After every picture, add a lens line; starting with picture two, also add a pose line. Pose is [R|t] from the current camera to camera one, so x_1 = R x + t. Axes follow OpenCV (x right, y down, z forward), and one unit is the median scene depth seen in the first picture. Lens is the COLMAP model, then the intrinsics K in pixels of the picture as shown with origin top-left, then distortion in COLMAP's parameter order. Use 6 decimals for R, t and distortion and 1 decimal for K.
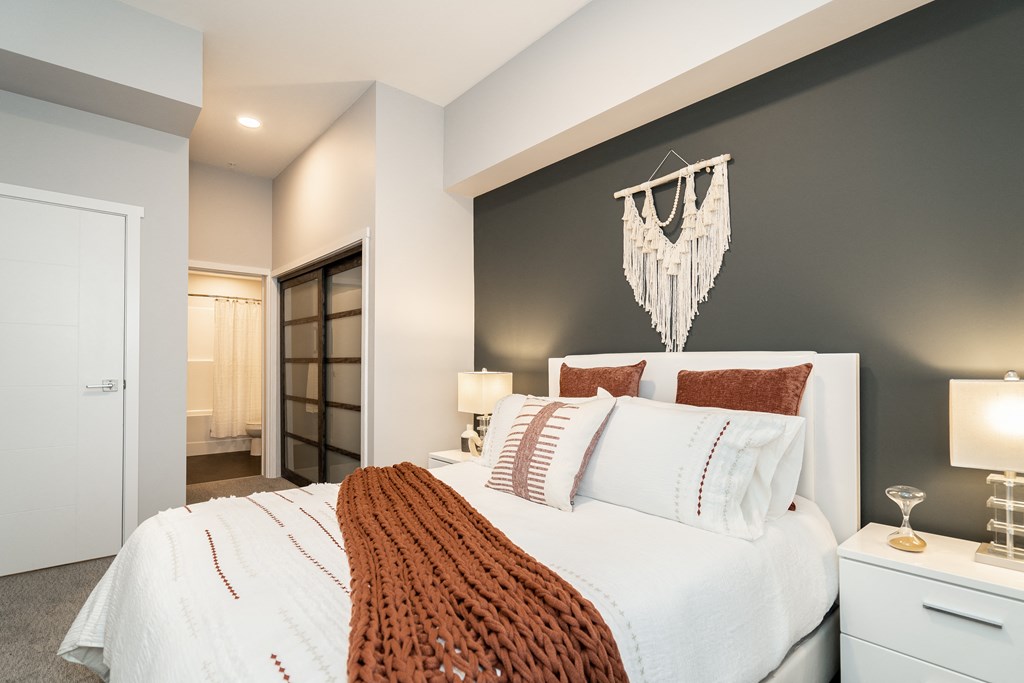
lens RADIAL K [[506.8, 0, 509.5], [0, 506.8, 364.8], [0, 0, 1]] dist [-0.000881, 0.000296]
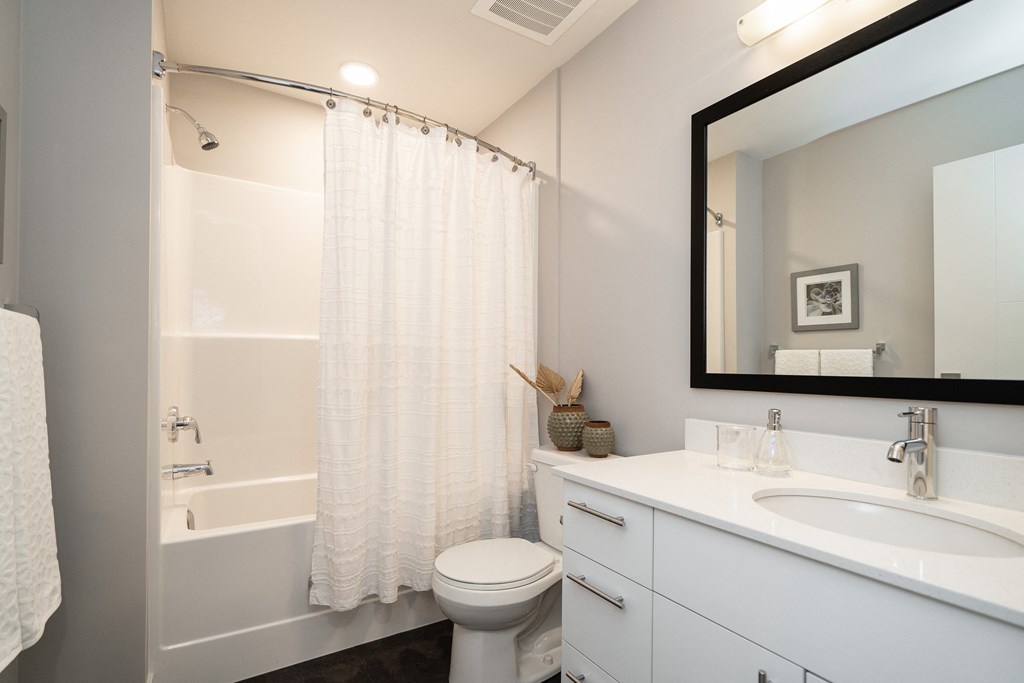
lens RADIAL K [[506.8, 0, 509.5], [0, 506.8, 364.8], [0, 0, 1]] dist [-0.000881, 0.000296]
pose [[0.990643, 0.001042, -0.136475, -0.561497], [-0.000756, 0.999997, 0.002147, 0.013934], [0.136477, -0.002024, 0.990641, 0.936590]]
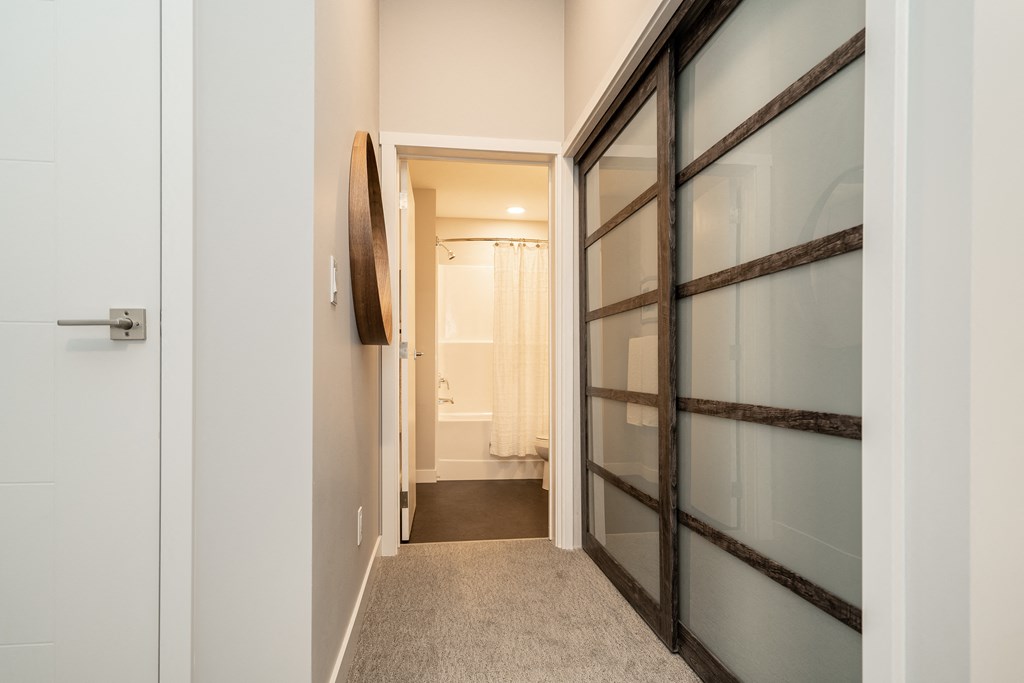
lens RADIAL K [[590.0, 0, 511.2], [0, 590.0, 370.1], [0, 0, 1]] dist [-0.004571, -0.000124]
pose [[0.840712, -0.004018, -0.541468, -0.191242], [0.004245, 0.999991, -0.000830, 0.043071], [0.541466, -0.001601, 0.840721, 0.468208]]
